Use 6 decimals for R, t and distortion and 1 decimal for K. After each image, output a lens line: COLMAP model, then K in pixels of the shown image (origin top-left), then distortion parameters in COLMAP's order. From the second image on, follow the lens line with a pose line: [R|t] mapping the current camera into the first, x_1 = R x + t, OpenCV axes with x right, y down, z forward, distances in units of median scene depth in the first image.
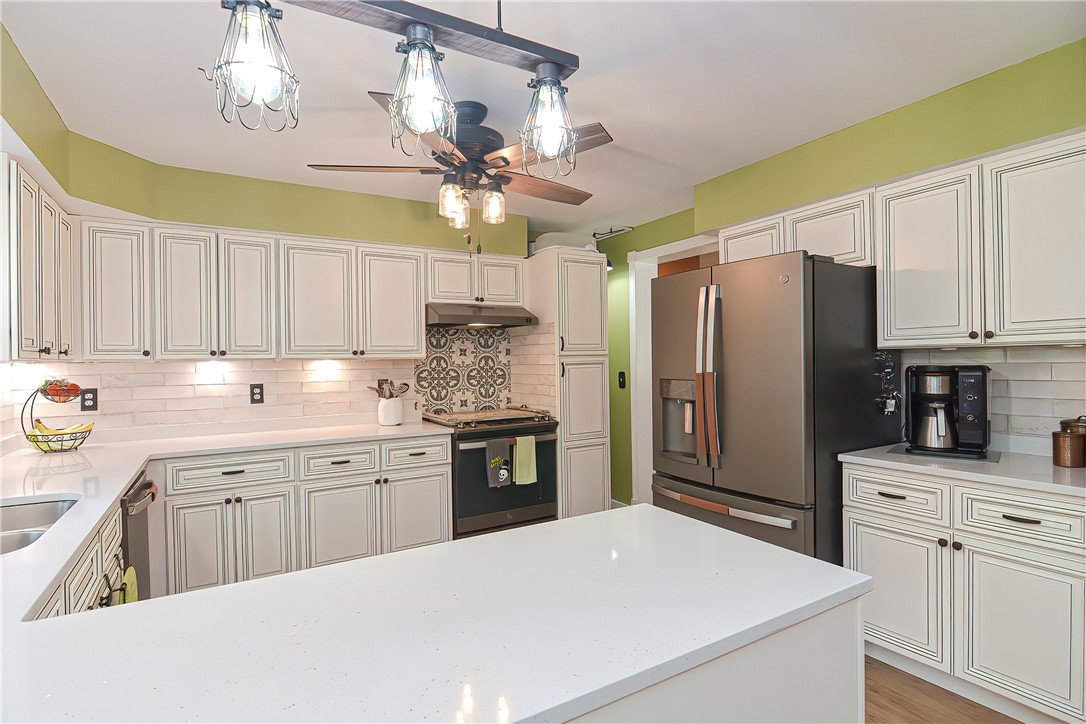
lens RADIAL K [[527.7, 0, 549.7], [0, 527.7, 358.0], [0, 0, 1]] dist [0.005269, -0.010139]
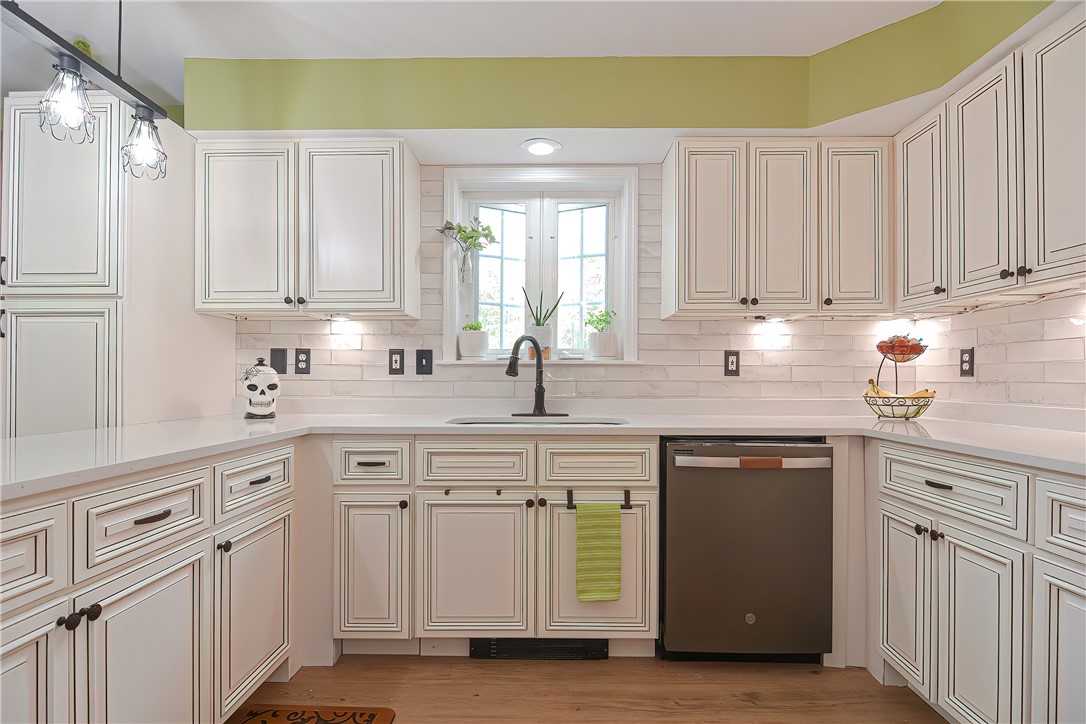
lens RADIAL K [[527.7, 0, 528.1], [0, 527.7, 377.7], [0, 0, 1]] dist [0.005269, -0.010139]
pose [[-0.539538, 0.011989, -0.841876, 0.078118], [0.012414, 0.999903, 0.006283, 0.070988], [0.841869, -0.007061, -0.539635, 0.699739]]
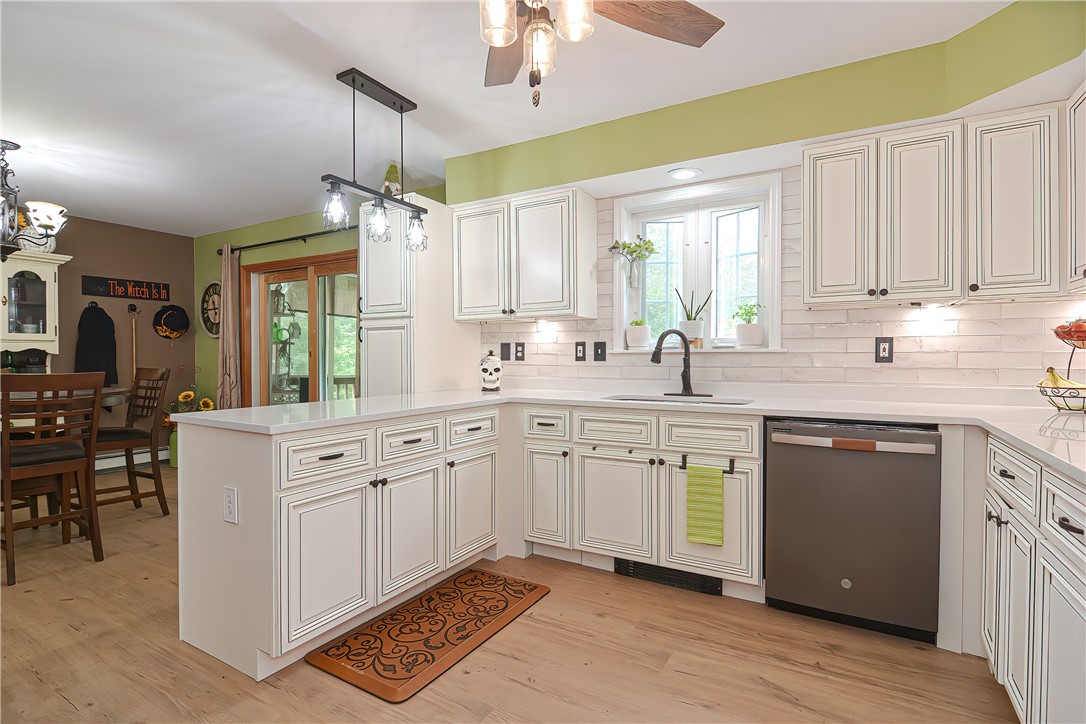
lens RADIAL K [[527.7, 0, 525.4], [0, 527.7, 366.1], [0, 0, 1]] dist [0.005269, -0.010139]
pose [[-0.887357, 0.025767, -0.460363, 0.096436], [0.019262, 0.999637, 0.018825, 0.058530], [0.460681, 0.007837, -0.887531, 0.956151]]
